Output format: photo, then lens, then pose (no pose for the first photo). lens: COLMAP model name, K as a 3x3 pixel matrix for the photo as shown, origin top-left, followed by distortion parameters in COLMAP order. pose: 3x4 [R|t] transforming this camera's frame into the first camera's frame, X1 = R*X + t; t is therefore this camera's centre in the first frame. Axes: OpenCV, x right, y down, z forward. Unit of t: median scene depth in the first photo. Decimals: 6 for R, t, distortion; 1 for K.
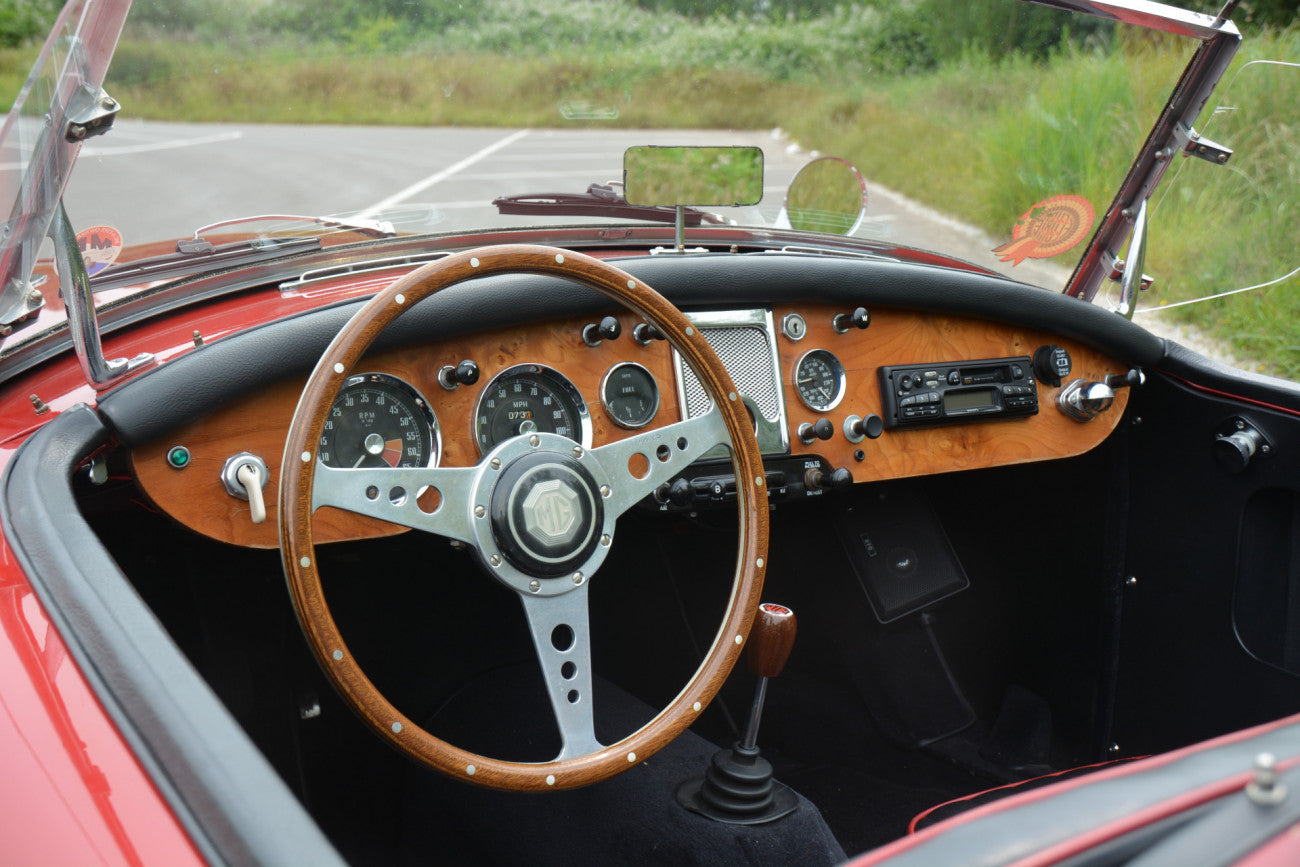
lens RADIAL K [[1550.2, 0, 653.8], [0, 1550.2, 451.6], [0, 0, 1]] dist [0.071836, 0.047836]
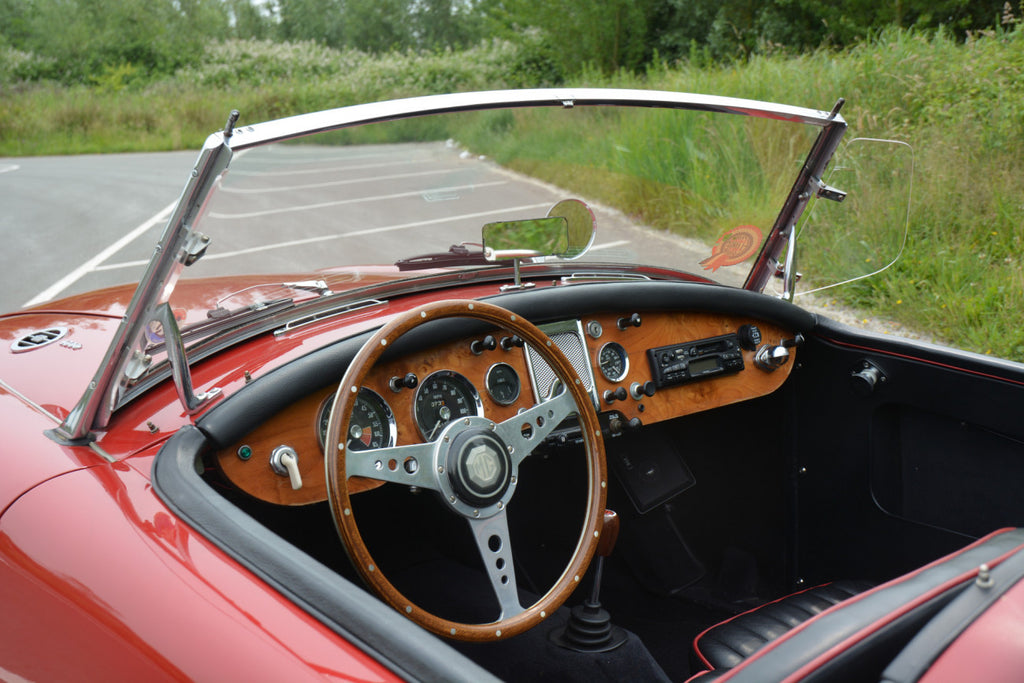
lens RADIAL K [[1200.5, 0, 508.8], [0, 1200.5, 362.8], [0, 0, 1]] dist [0.075101, -0.009448]
pose [[0.990334, -0.081710, 0.112085, -0.143084], [0.084074, 0.996322, -0.016524, -0.037113], [-0.110323, 0.025788, 0.993561, -0.198805]]
